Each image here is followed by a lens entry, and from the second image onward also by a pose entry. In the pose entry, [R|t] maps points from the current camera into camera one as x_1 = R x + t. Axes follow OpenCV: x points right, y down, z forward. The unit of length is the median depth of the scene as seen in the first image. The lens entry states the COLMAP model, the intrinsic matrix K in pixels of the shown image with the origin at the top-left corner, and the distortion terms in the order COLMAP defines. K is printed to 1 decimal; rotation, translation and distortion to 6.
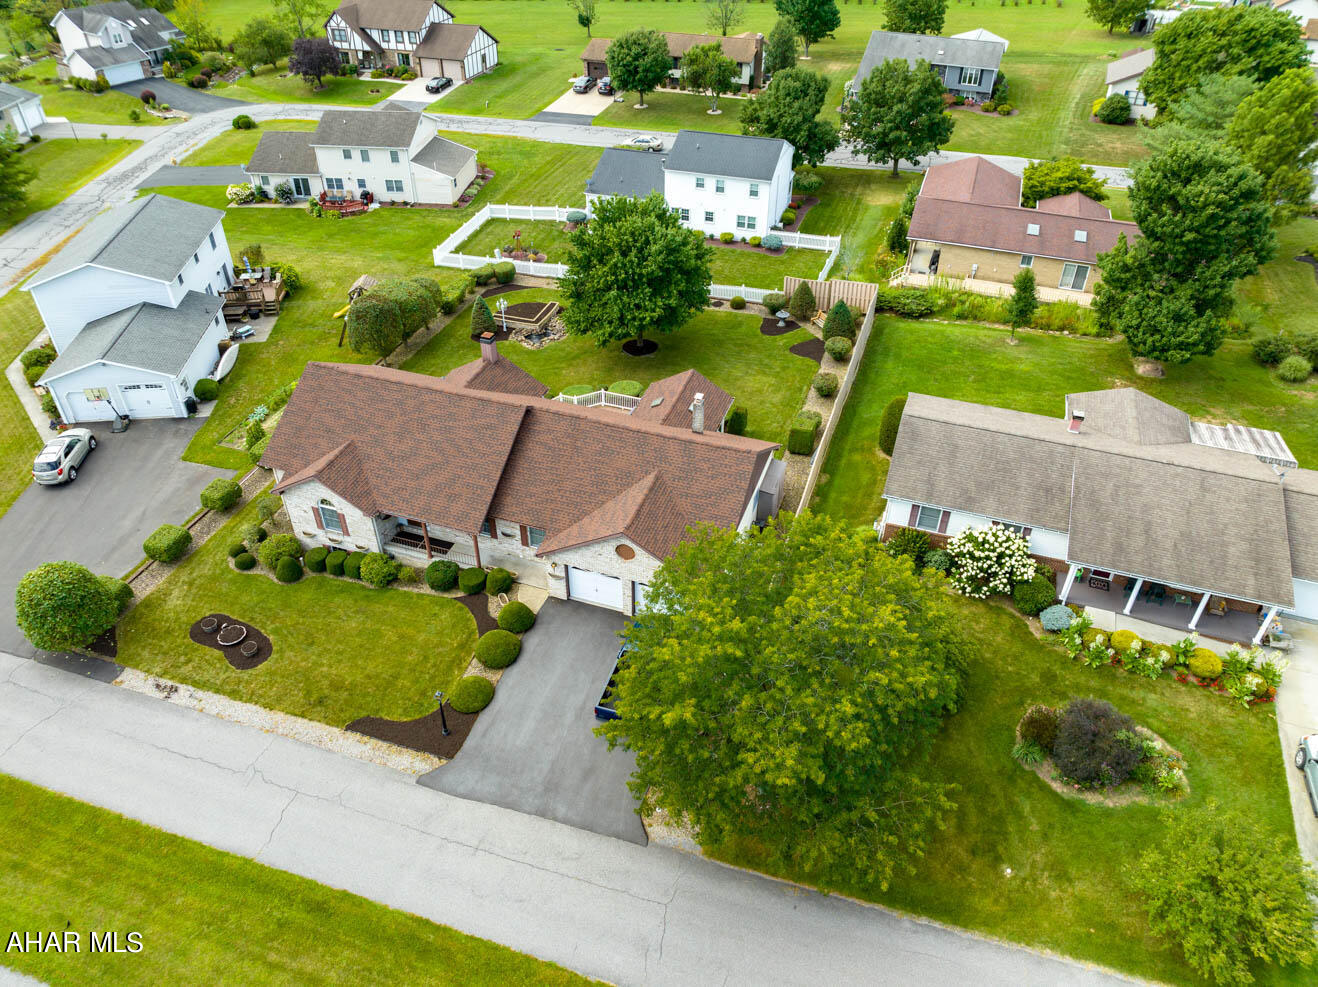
lens RADIAL K [[930.1, 0, 661.7], [0, 930.1, 490.7], [0, 0, 1]] dist [-0.050639, 0.022720]
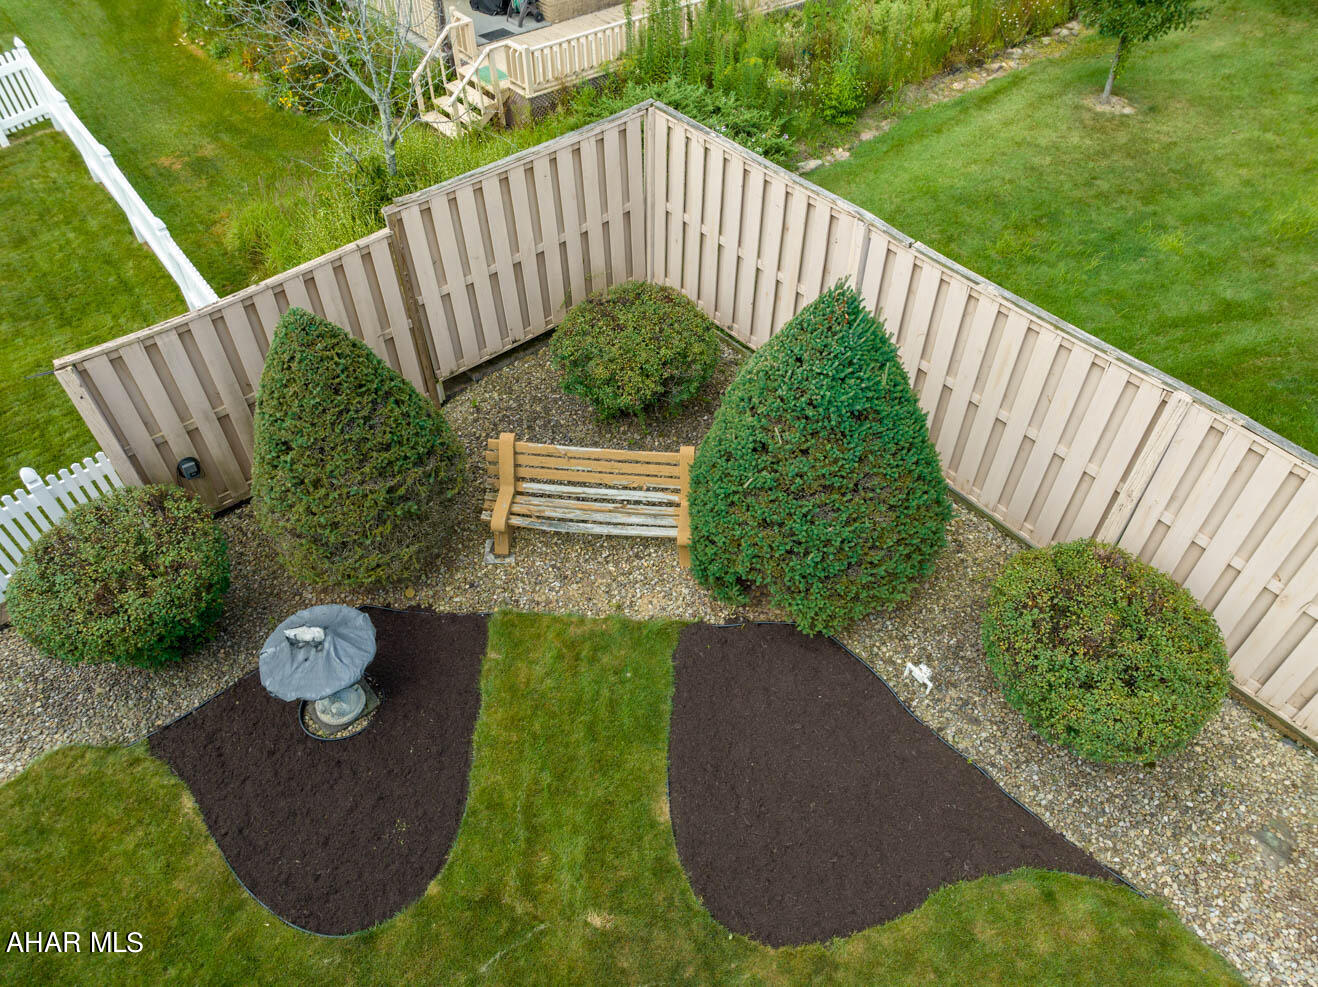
lens RADIAL K [[930.1, 0, 661.7], [0, 930.1, 490.7], [0, 0, 1]] dist [-0.050639, 0.022720]
pose [[0.521281, -0.621708, 0.584590, 0.097856], [0.523069, 0.774031, 0.356756, -0.223295], [-0.674288, 0.119811, 0.728684, 0.879440]]
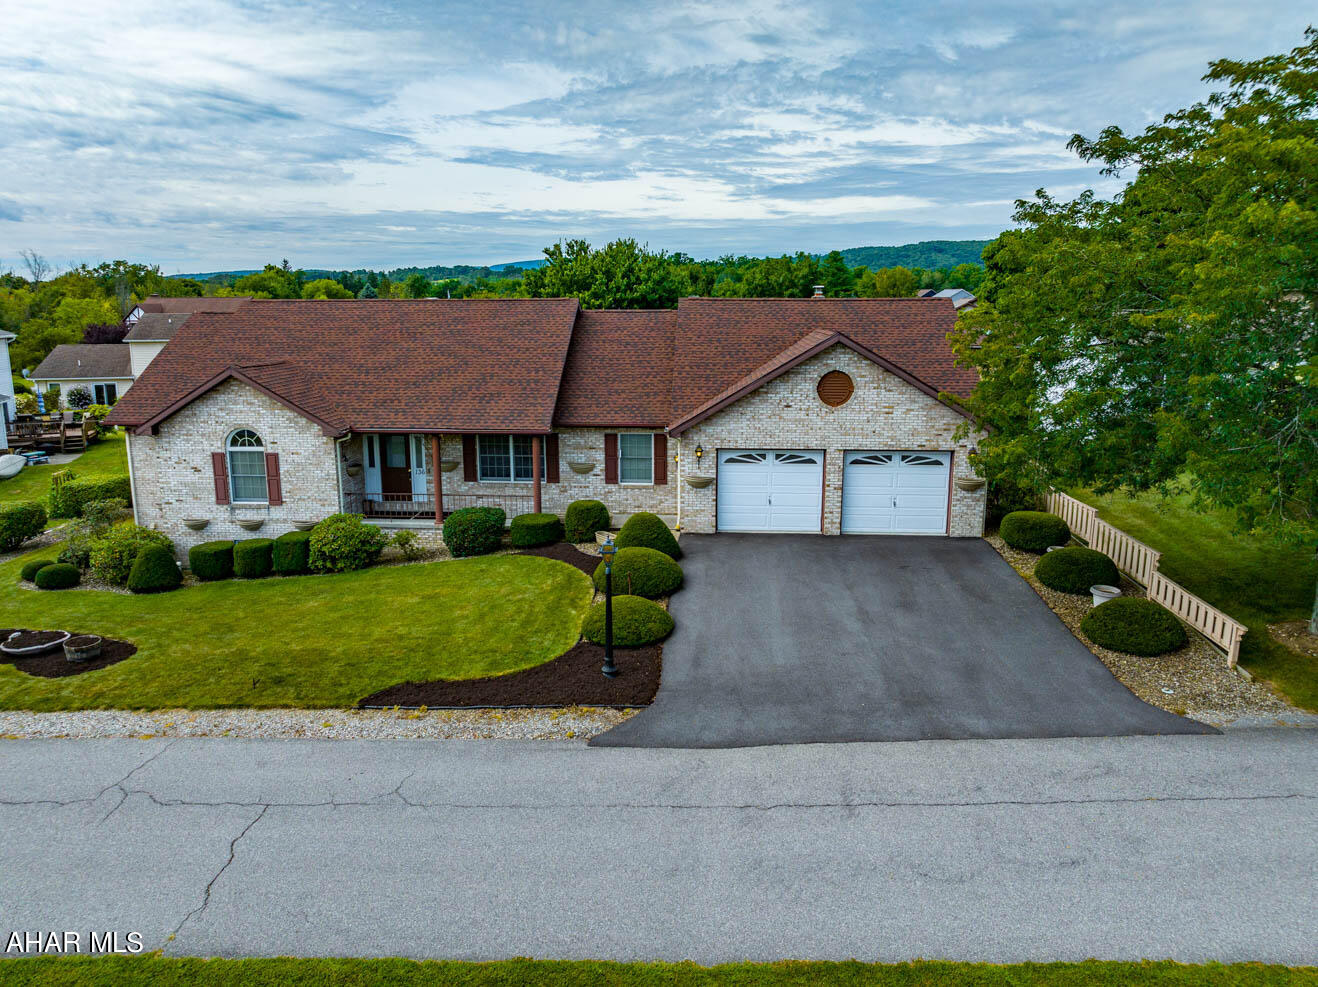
lens RADIAL K [[930.1, 0, 661.7], [0, 930.1, 490.7], [0, 0, 1]] dist [-0.050639, 0.022720]
pose [[0.964473, -0.057156, 0.257926, -0.181351], [0.165466, 0.891787, -0.421114, 0.213154], [-0.205946, 0.448831, 0.869561, 0.330813]]
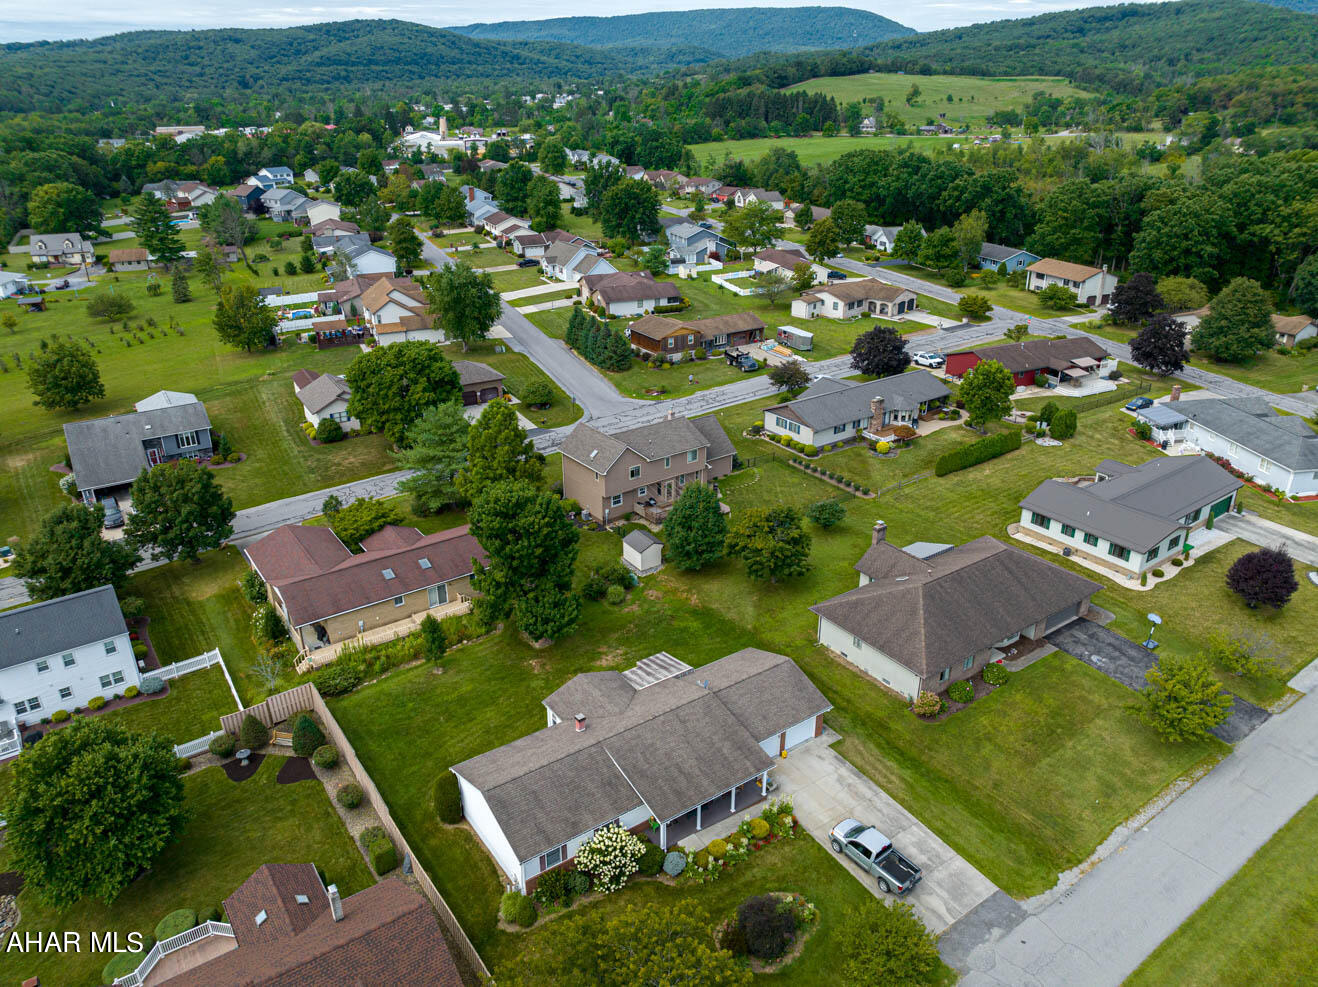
lens RADIAL K [[930.1, 0, 661.7], [0, 930.1, 490.7], [0, 0, 1]] dist [-0.050639, 0.022720]
pose [[0.582809, -0.332766, 0.741351, -0.245354], [0.498061, 0.867139, -0.002320, -0.207592], [-0.642082, 0.370590, 0.671114, -0.062280]]
